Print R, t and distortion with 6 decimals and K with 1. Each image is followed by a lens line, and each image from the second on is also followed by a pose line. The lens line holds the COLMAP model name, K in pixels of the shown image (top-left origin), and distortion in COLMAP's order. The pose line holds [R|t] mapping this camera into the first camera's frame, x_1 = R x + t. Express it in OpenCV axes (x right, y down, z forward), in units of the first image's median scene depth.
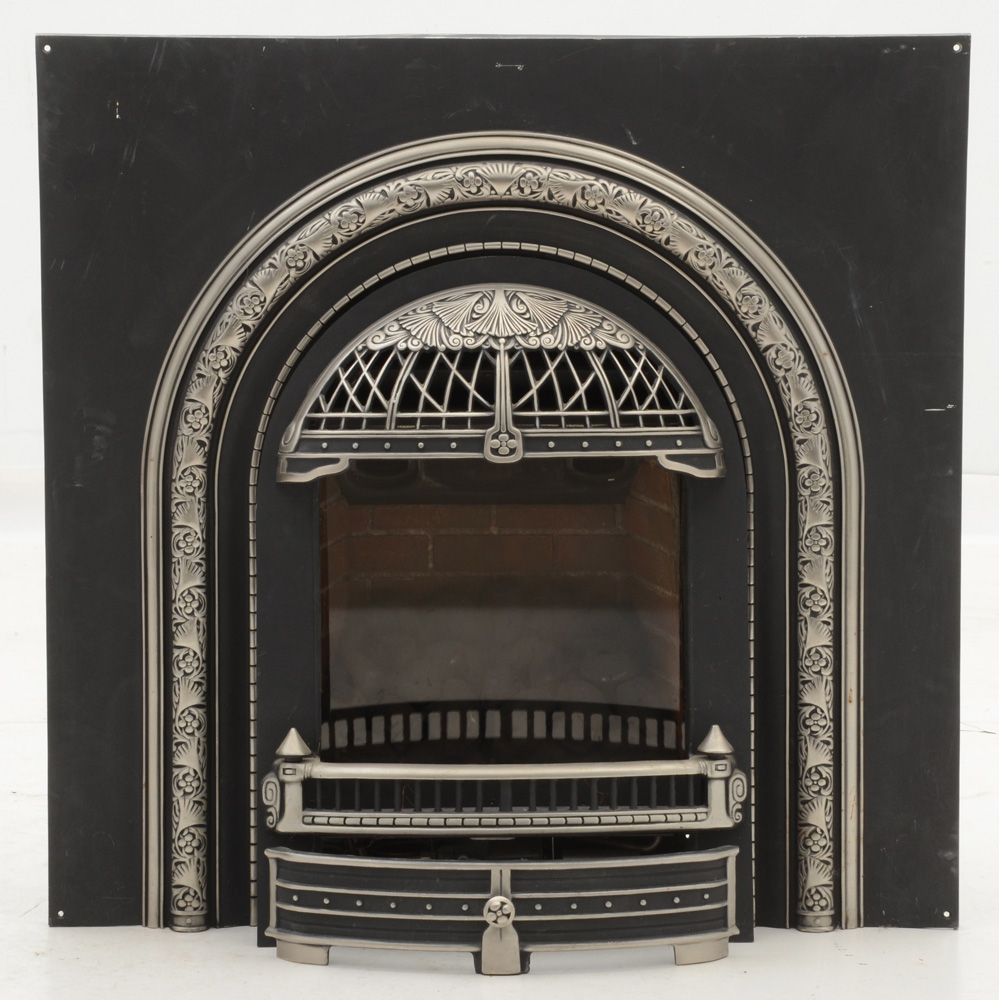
lens RADIAL K [[3630.0, 0, 463.9], [0, 3630.0, 576.3], [0, 0, 1]] dist [0.495718, 0.000000]
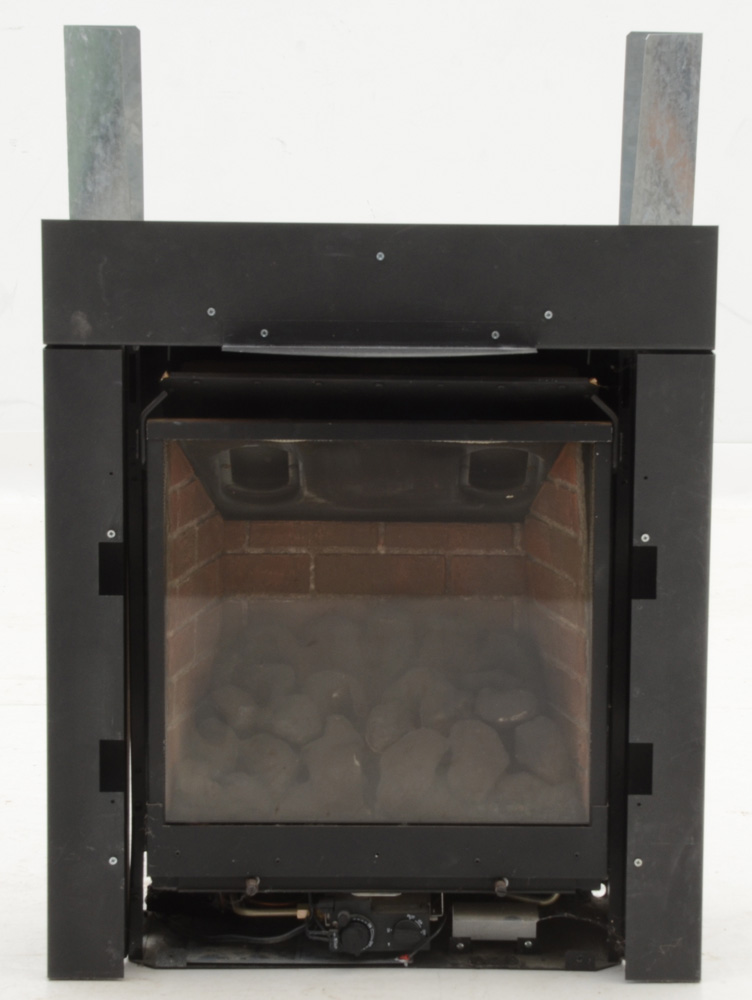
lens RADIAL K [[2852.0, 0, 378.4], [0, 2852.0, 508.2], [0, 0, 1]] dist [0.156920, 0.000000]
pose [[0.999828, 0.012976, 0.013236, -0.002393], [-0.012991, 0.999915, 0.001033, -0.025699], [-0.013221, -0.001205, 0.999912, 0.296996]]
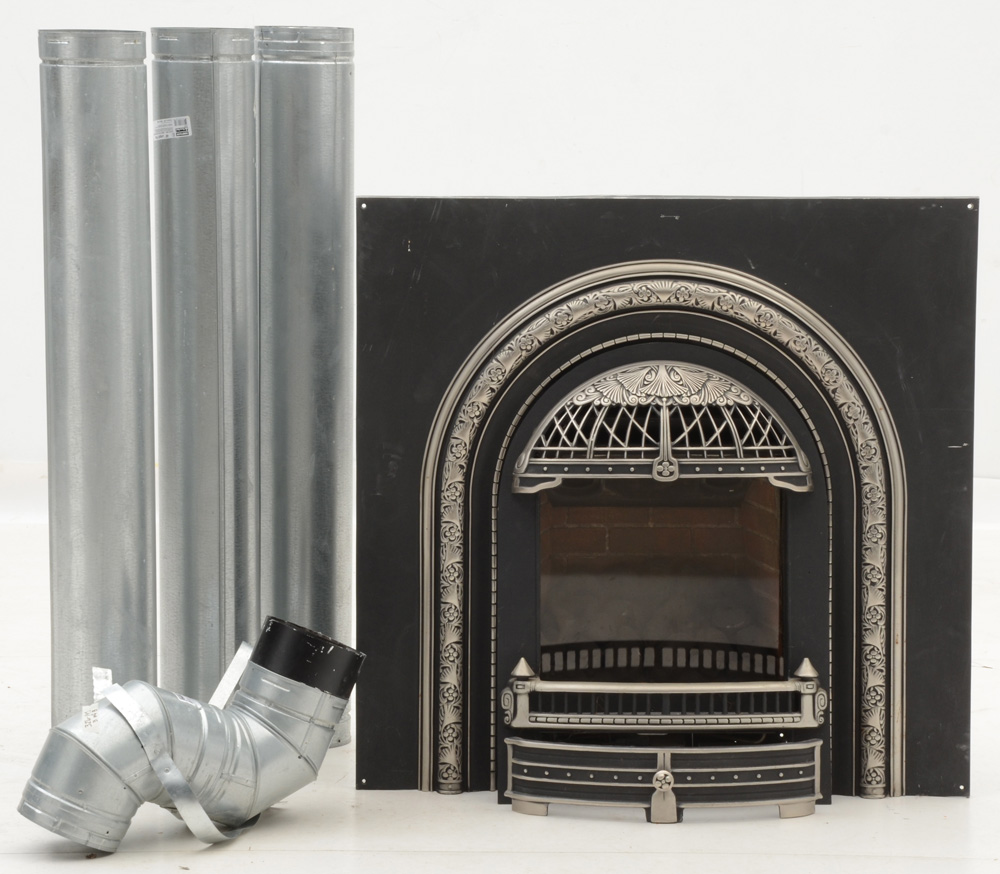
lens RADIAL K [[3137.6, 0, 490.1], [0, 3137.6, 502.8], [0, 0, 1]] dist [0.460954, 0.000000]
pose [[0.999945, 0.006227, -0.008420, -0.049366], [-0.006333, 0.999900, -0.012612, -0.005473], [0.008341, 0.012665, 0.999885, -0.288921]]
